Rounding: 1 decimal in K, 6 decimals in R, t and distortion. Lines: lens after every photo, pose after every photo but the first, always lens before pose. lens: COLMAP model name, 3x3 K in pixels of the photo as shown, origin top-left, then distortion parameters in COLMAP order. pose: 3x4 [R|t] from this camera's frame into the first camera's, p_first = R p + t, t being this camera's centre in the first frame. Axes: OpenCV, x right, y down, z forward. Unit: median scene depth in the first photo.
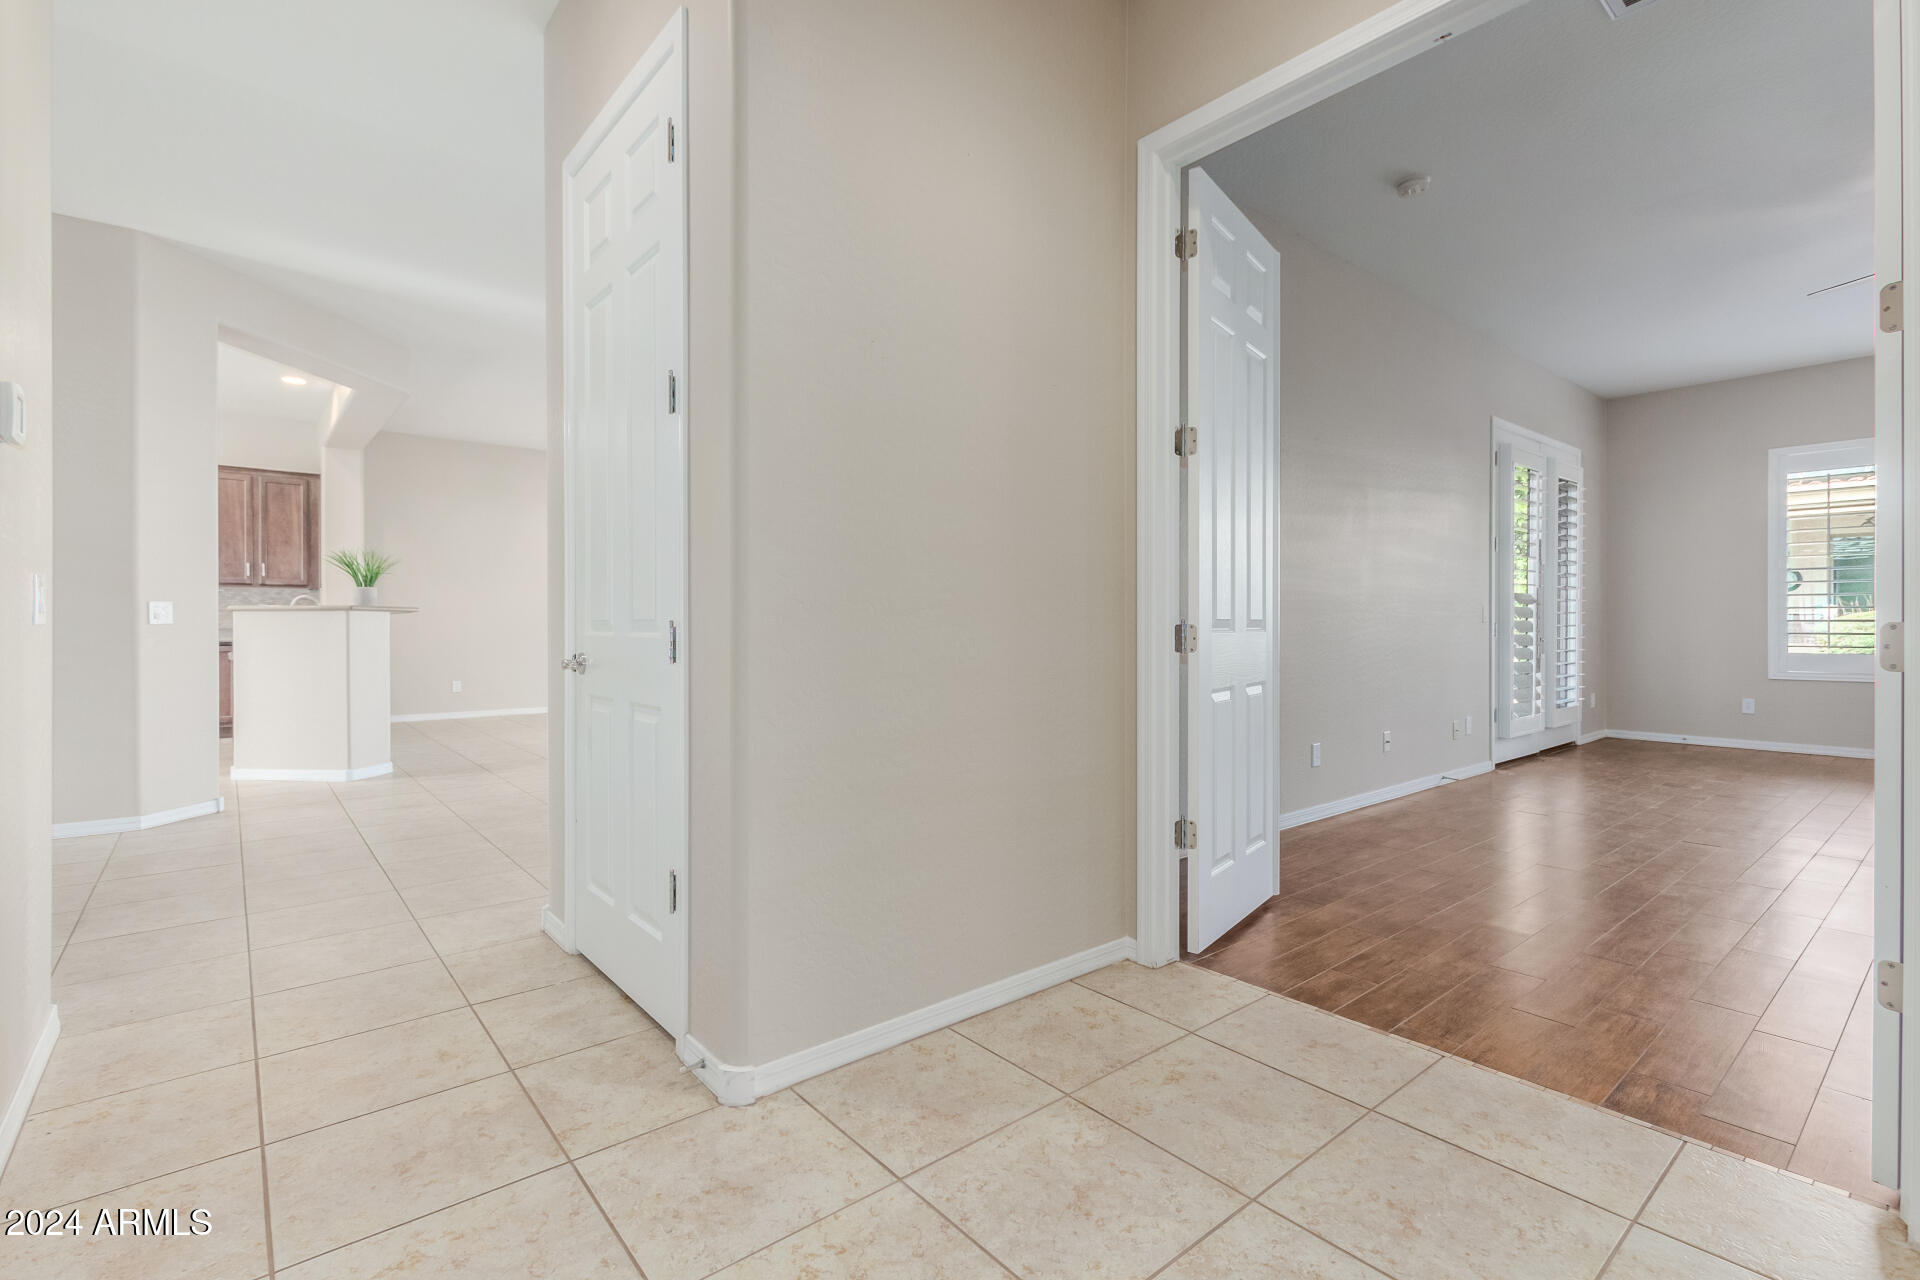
lens RADIAL K [[919.1, 0, 962.3], [0, 919.1, 627.9], [0, 0, 1]] dist [0.000384, -0.000656]
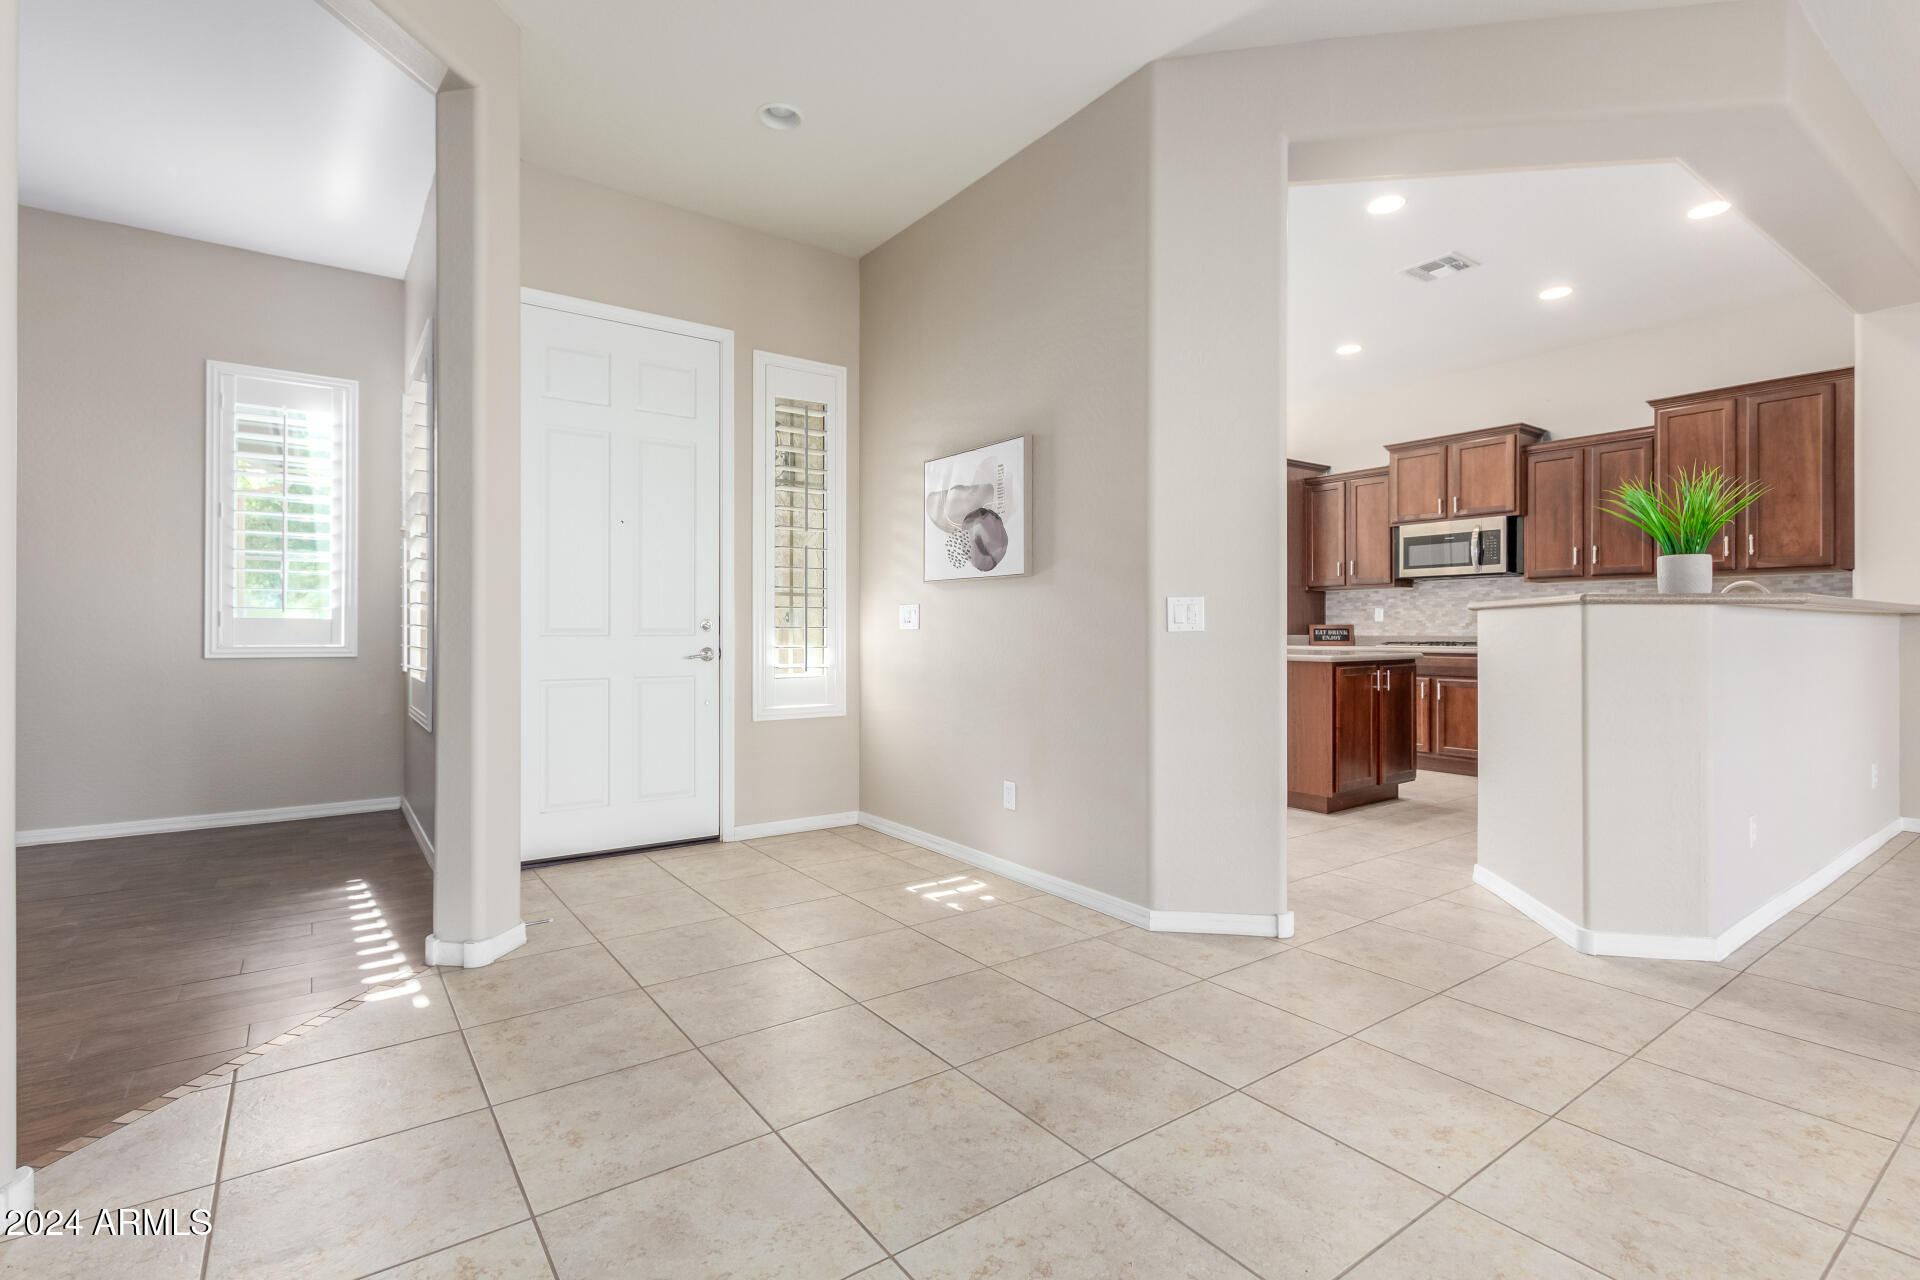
lens RADIAL K [[899.4, 0, 927.5], [0, 899.4, 629.6], [0, 0, 1]] dist [-0.001348, -0.000406]
pose [[-0.061765, -0.002655, -0.998087, -0.116763], [-0.005715, 0.999981, -0.002306, -0.001332], [0.998074, 0.005561, -0.061779, 0.476938]]
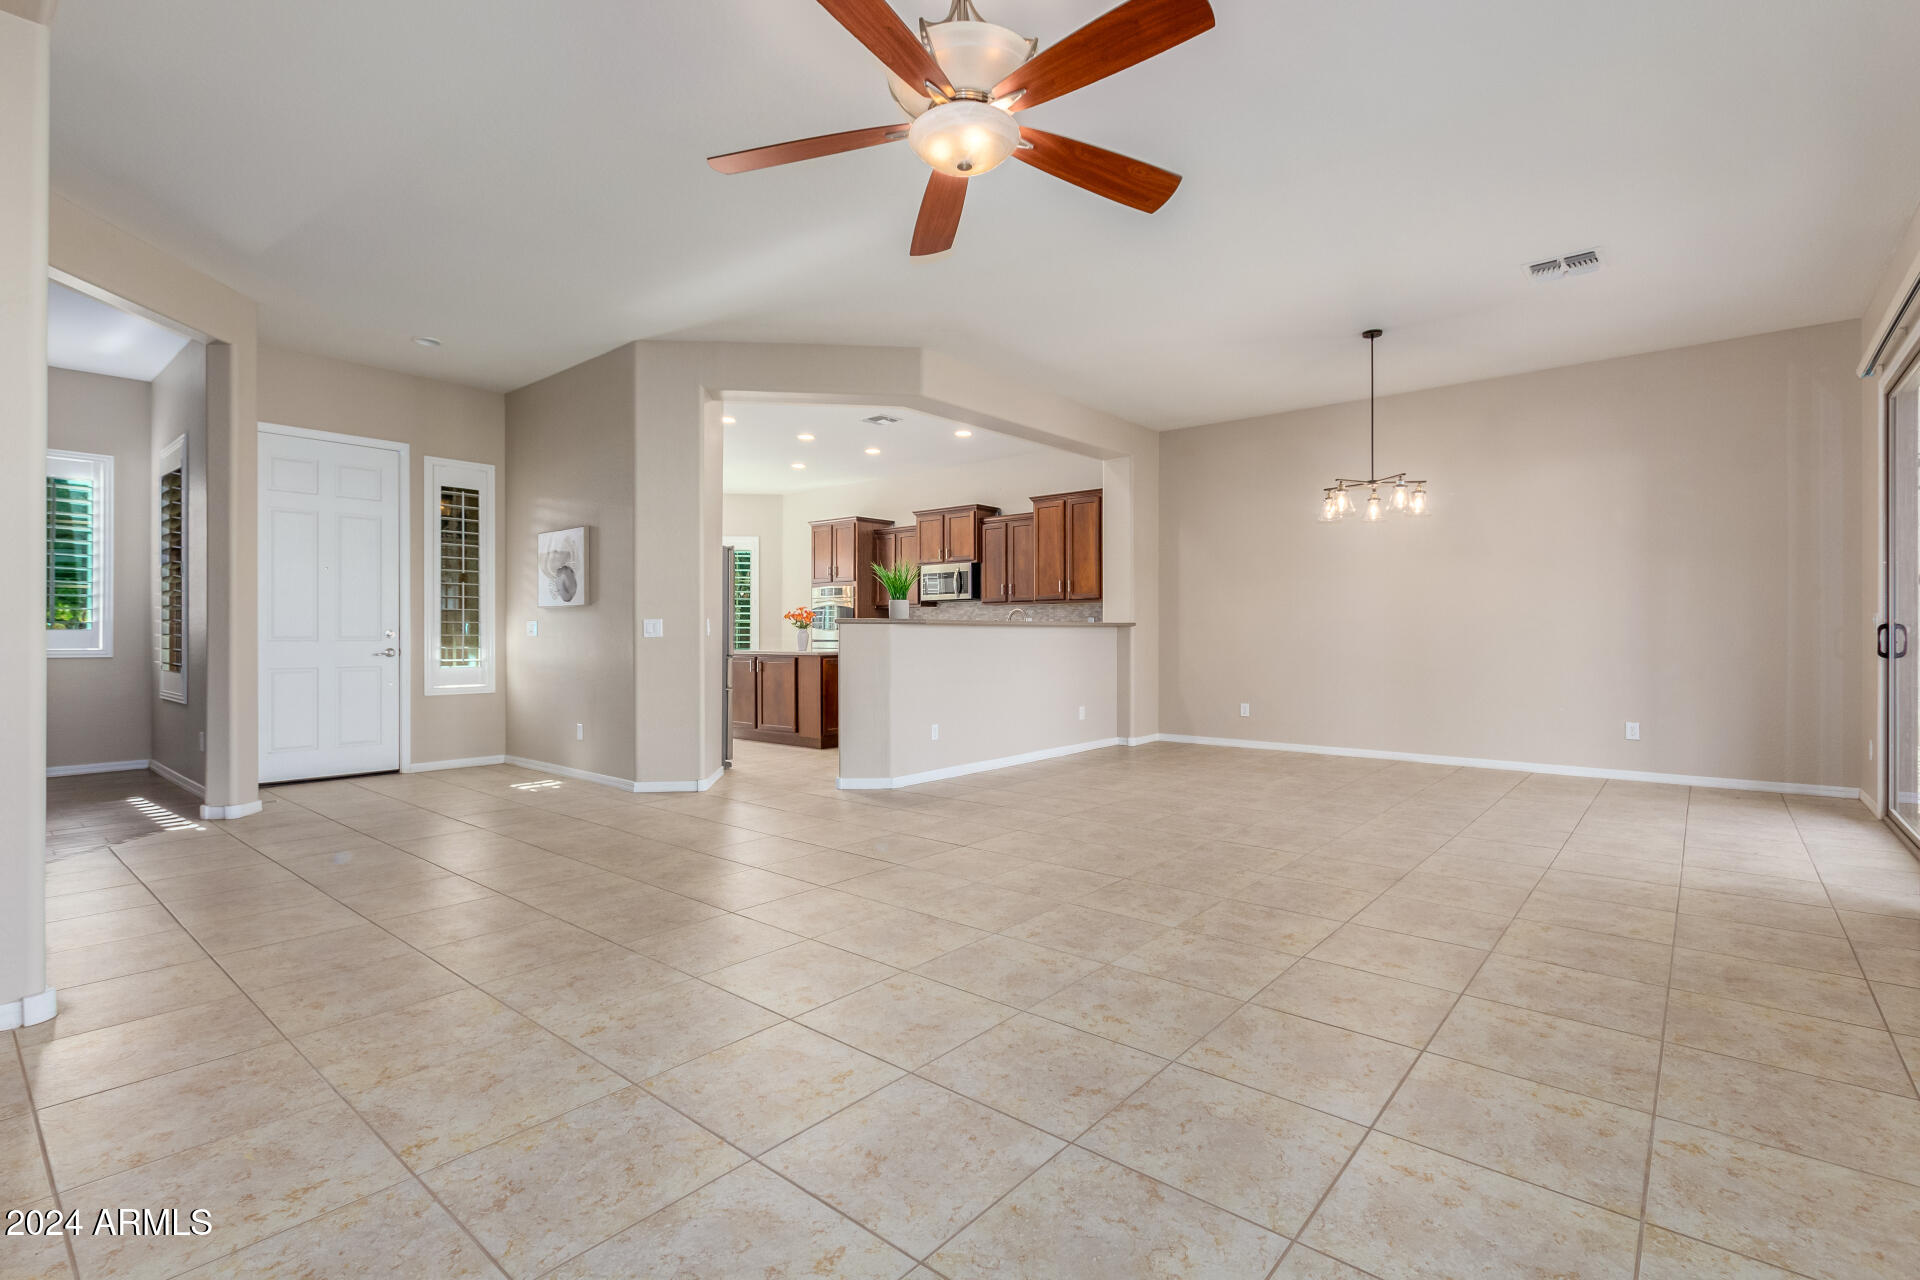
lens RADIAL K [[895.6, 0, 929.7], [0, 895.6, 636.2], [0, 0, 1]] dist [0.001365, -0.000132]
pose [[0.179247, -0.001144, -0.983804, 0.244191], [-0.002308, 0.999996, -0.001583, -0.002308], [0.983801, 0.002554, 0.179243, 0.646886]]
